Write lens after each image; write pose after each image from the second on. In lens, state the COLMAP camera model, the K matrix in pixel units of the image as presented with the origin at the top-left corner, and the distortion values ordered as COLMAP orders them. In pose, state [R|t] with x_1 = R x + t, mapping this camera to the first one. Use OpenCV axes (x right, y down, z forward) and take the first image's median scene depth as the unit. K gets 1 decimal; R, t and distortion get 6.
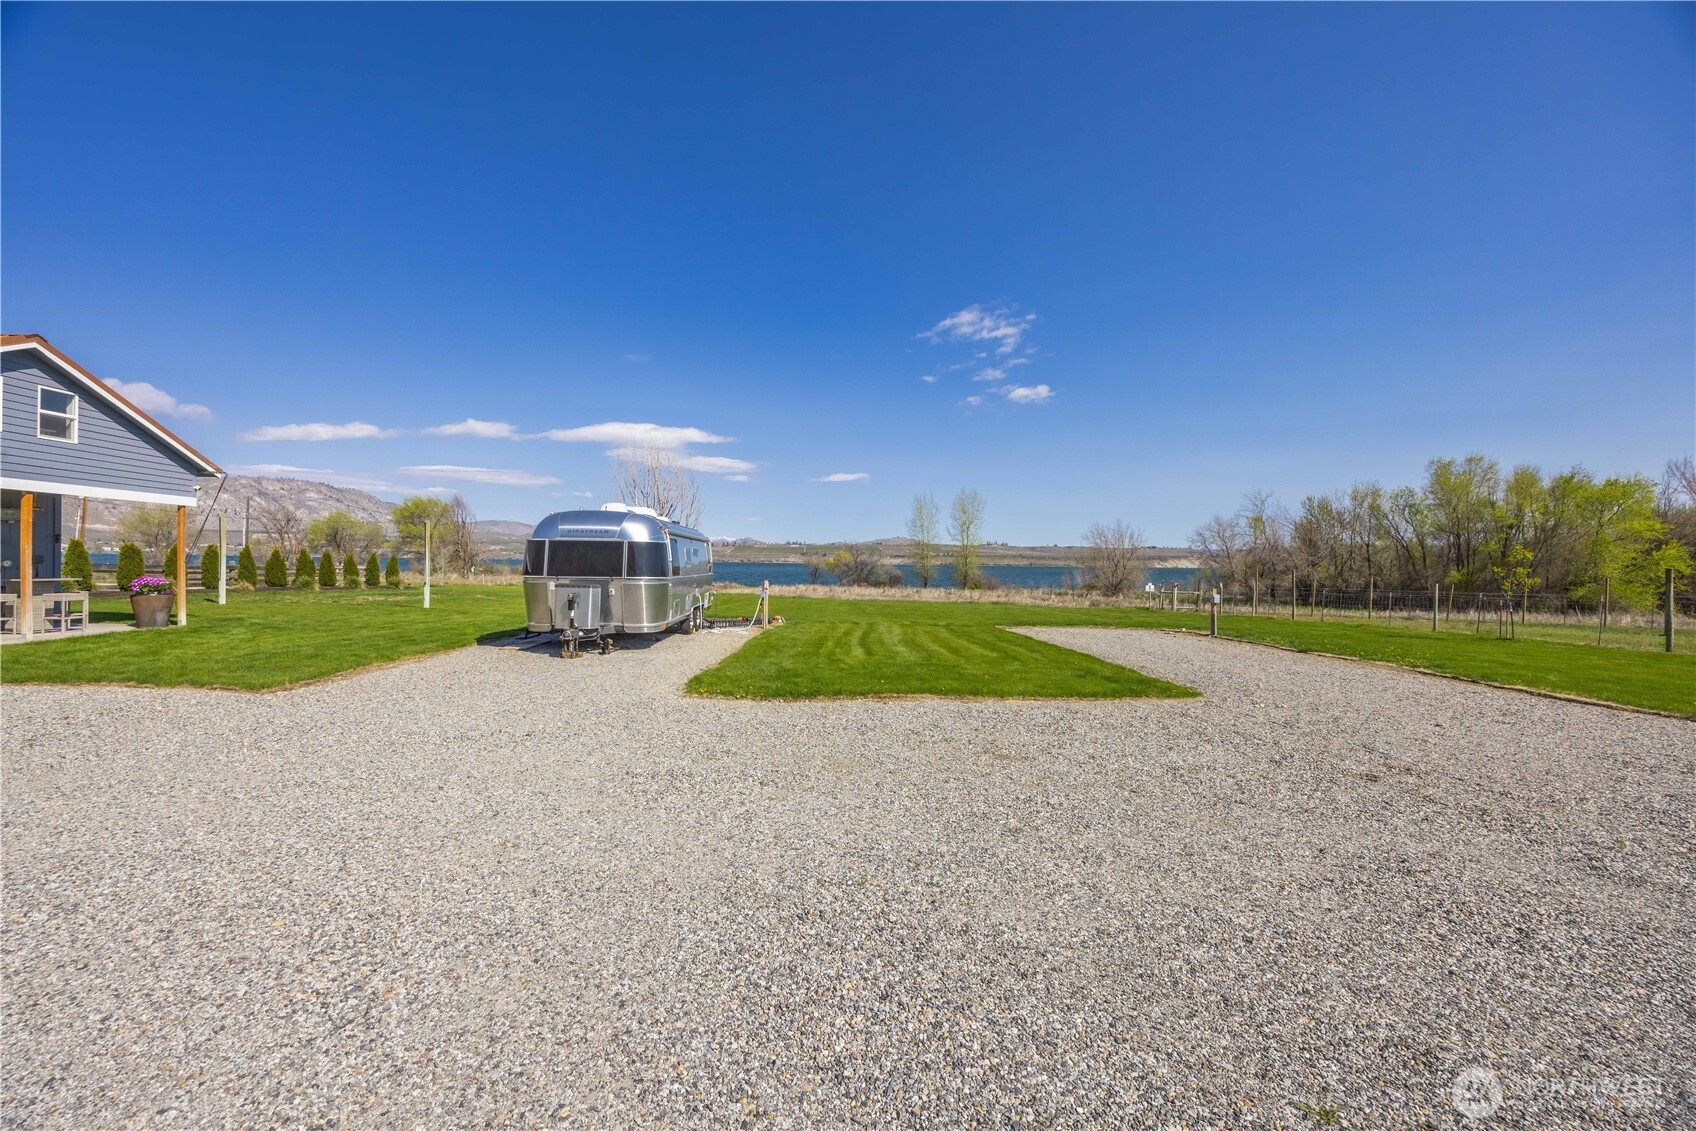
lens RADIAL K [[645.2, 0, 826.8], [0, 645.2, 579.6], [0, 0, 1]] dist [-0.000504, -0.000919]
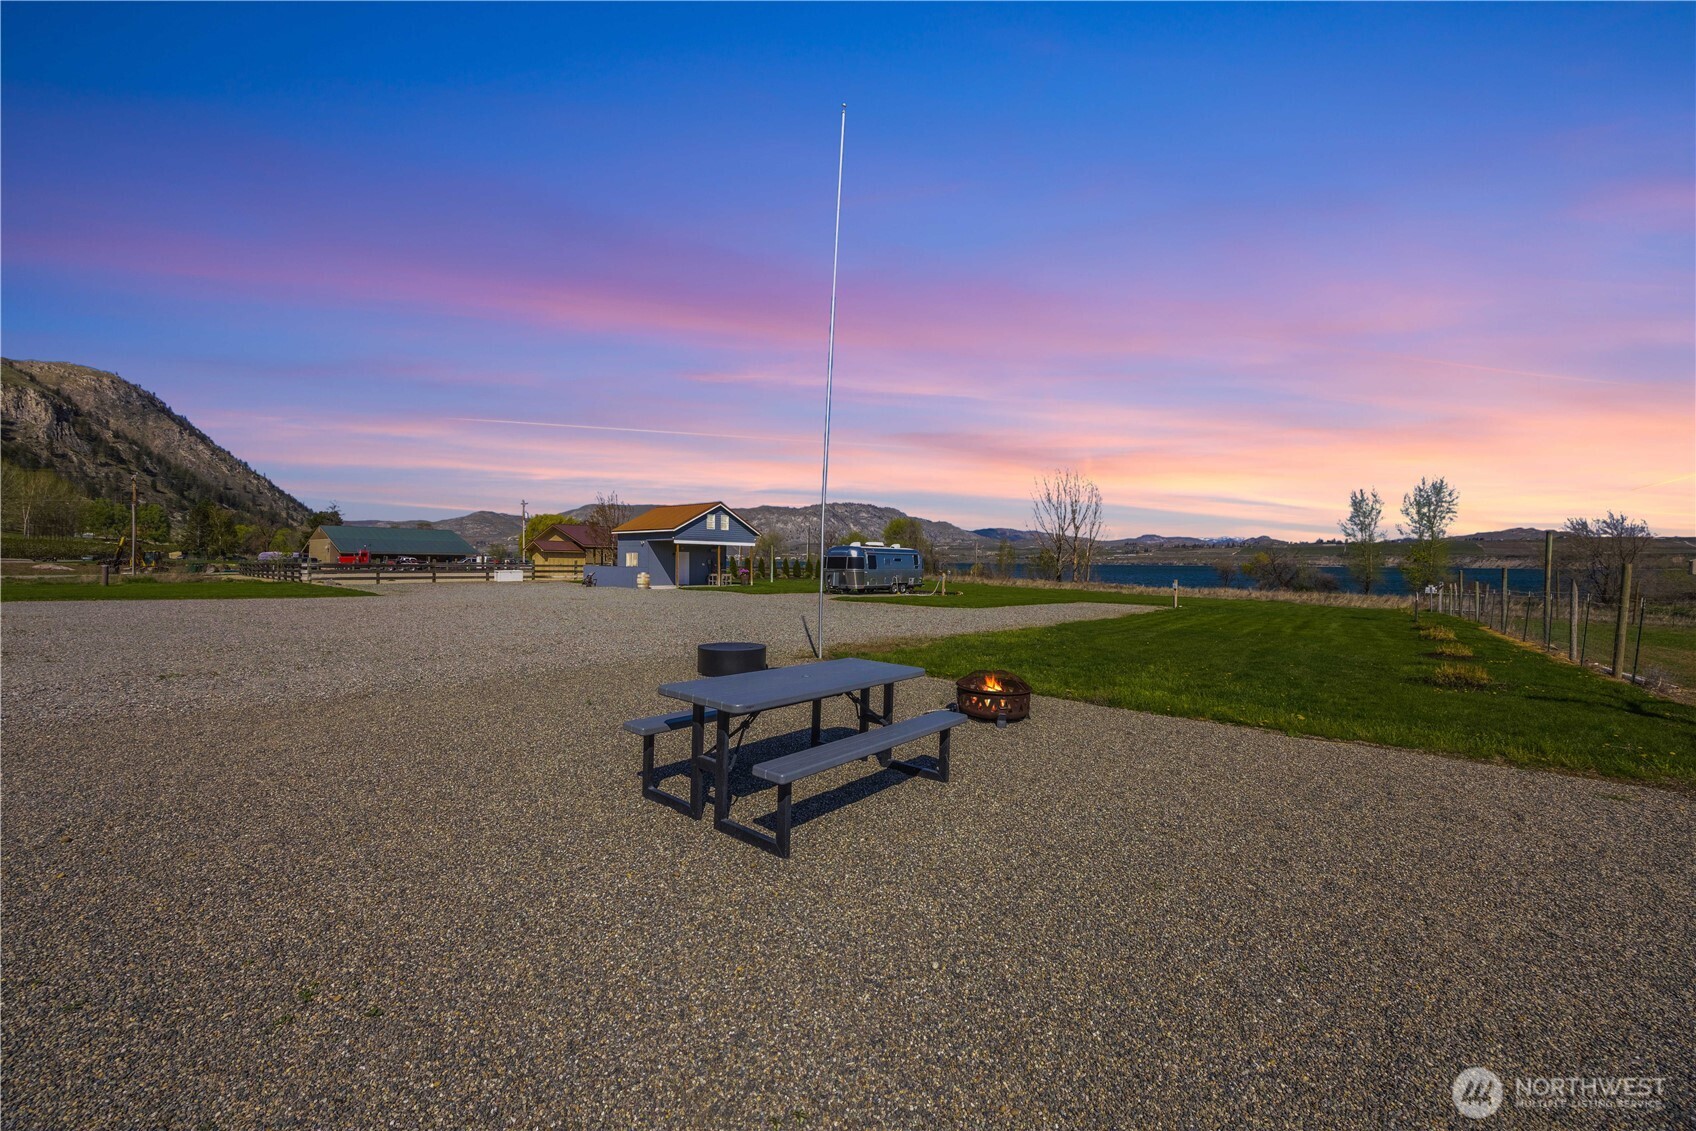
lens RADIAL K [[645.2, 0, 841.1], [0, 645.2, 569.3], [0, 0, 1]] dist [-0.000504, -0.000919]
pose [[0.756132, 0.001241, -0.654418, 1.345922], [-0.015531, 0.999751, -0.016049, 0.037849], [0.654234, 0.022299, 0.755963, -1.053804]]
